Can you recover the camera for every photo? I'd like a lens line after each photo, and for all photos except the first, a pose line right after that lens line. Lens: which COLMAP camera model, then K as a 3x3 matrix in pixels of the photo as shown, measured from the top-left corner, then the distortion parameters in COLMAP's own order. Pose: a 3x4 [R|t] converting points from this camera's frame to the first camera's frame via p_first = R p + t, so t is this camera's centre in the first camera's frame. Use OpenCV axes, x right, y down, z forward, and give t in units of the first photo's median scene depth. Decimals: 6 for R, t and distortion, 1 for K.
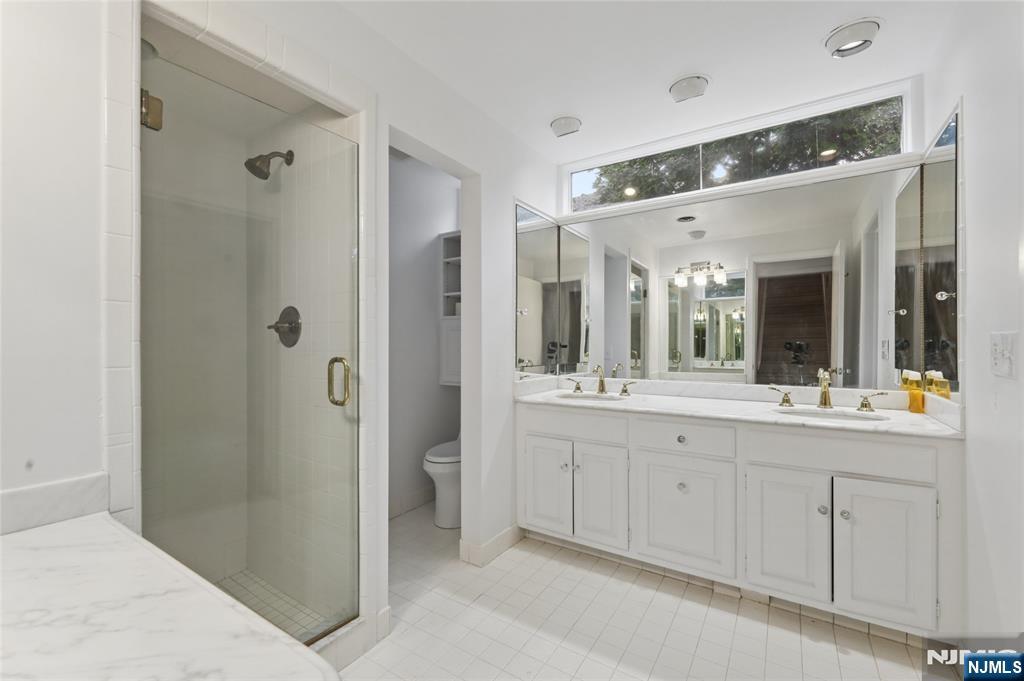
lens RADIAL K [[418.2, 0, 513.7], [0, 418.2, 345.5], [0, 0, 1]] dist [0.000726, -0.001067]
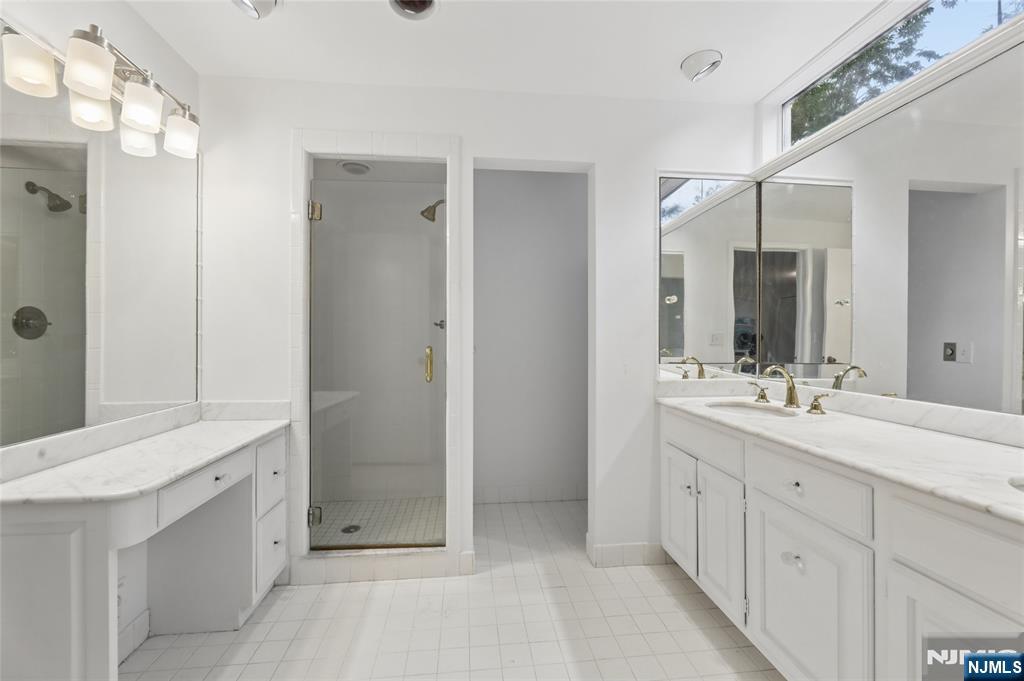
lens RADIAL K [[418.2, 0, 518.4], [0, 418.2, 337.2], [0, 0, 1]] dist [0.000726, -0.001067]
pose [[0.647328, -0.001277, -0.762211, 0.528306], [-0.003550, 0.999983, -0.004691, 0.002552], [0.762203, 0.005743, 0.647312, 0.227528]]
